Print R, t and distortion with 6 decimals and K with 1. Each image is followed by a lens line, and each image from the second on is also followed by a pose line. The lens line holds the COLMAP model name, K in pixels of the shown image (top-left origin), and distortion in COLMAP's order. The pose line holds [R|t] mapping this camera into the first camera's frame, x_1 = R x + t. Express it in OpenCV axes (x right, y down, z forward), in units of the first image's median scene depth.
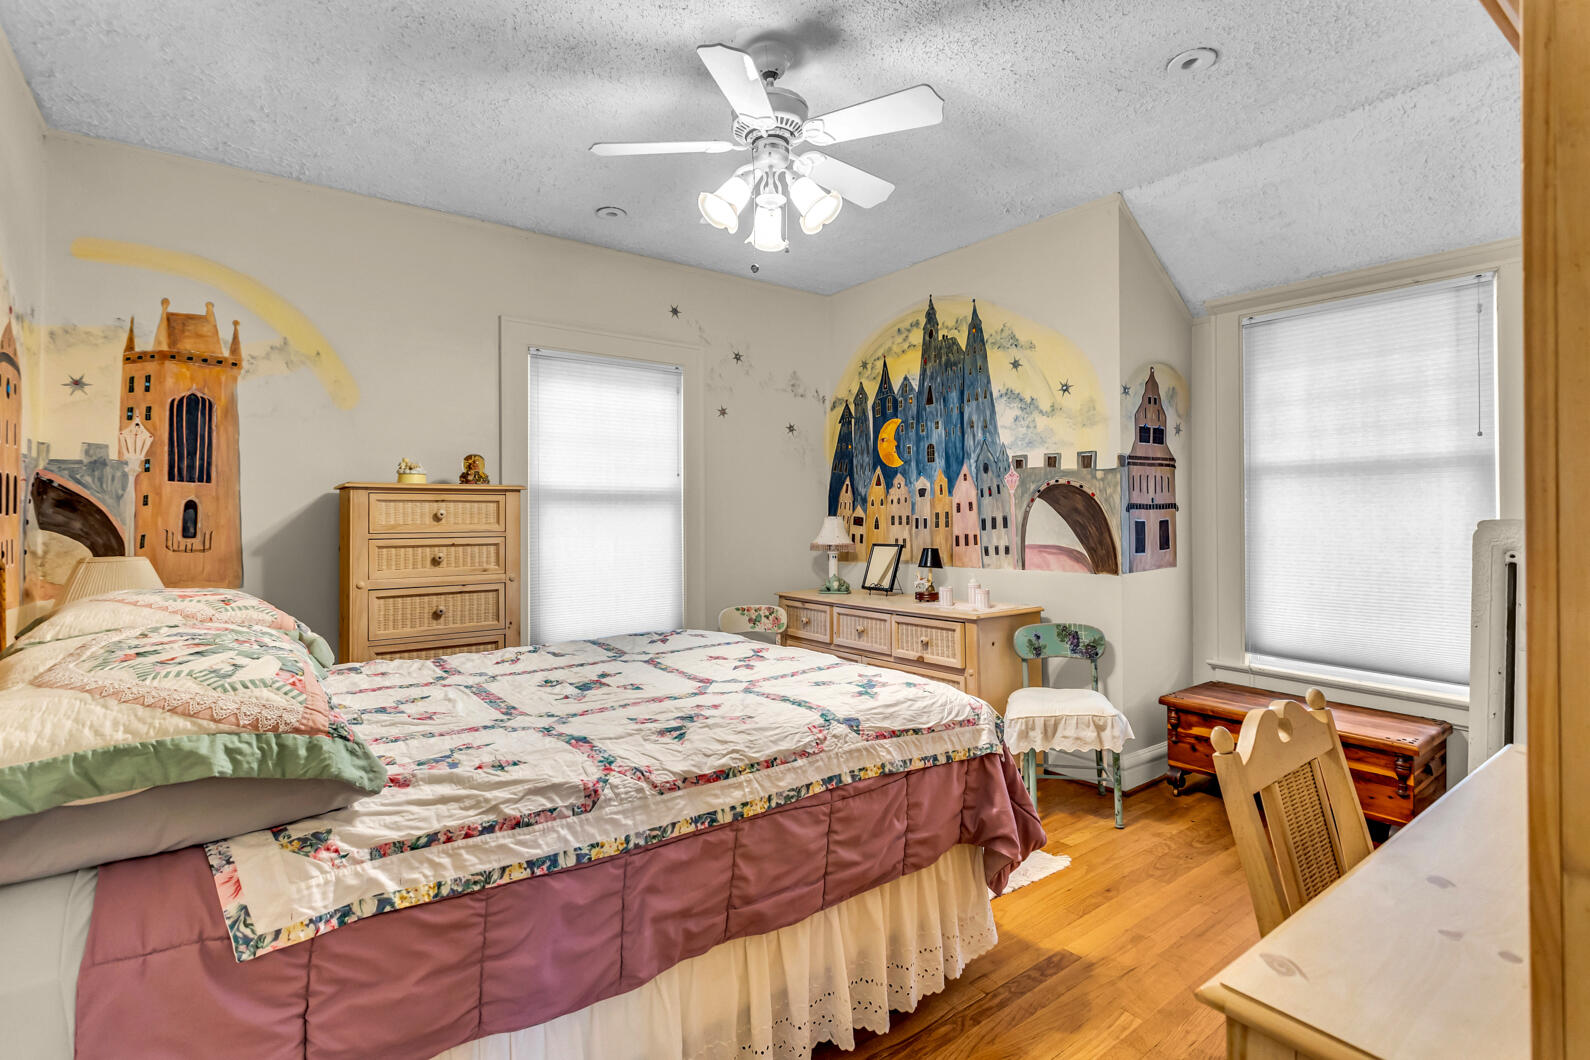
lens RADIAL K [[758.6, 0, 765.3], [0, 758.6, 501.0], [0, 0, 1]] dist [-0.001983, 0.001831]
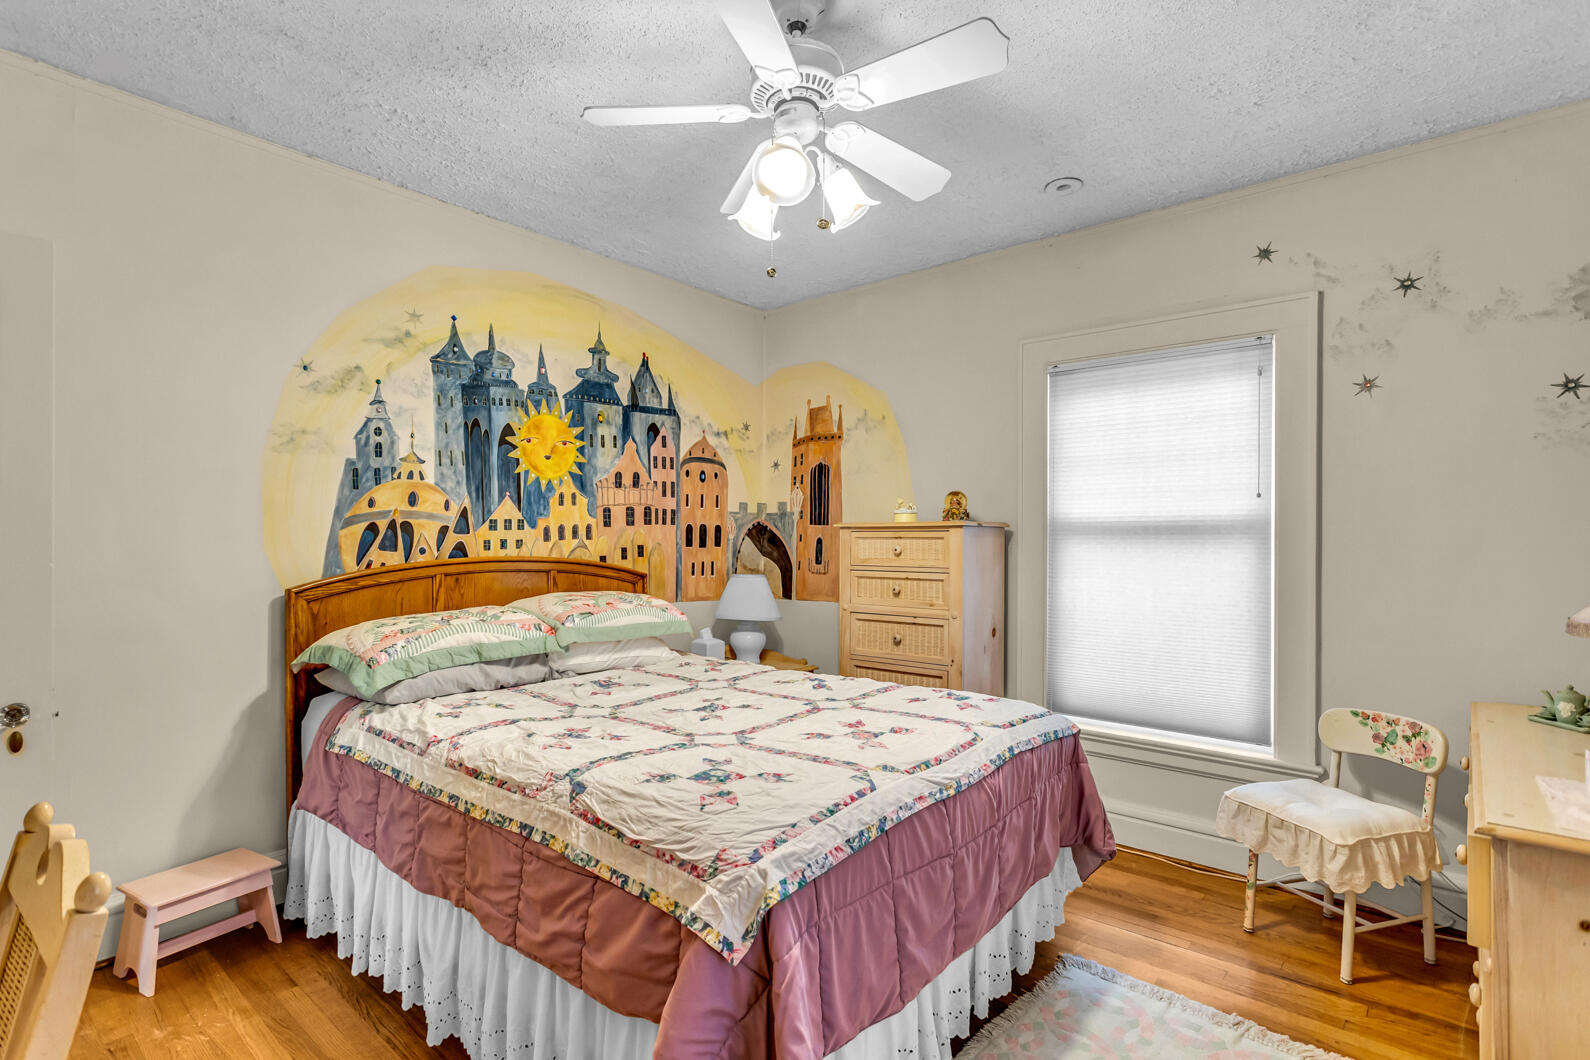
lens RADIAL K [[758.6, 0, 782.7], [0, 758.6, 535.4], [0, 0, 1]] dist [-0.001983, 0.001831]
pose [[0.247241, -0.004976, -0.968941, 0.647701], [0.012427, 0.999921, -0.001964, -0.003896], [0.968874, -0.011556, 0.247284, 0.622503]]
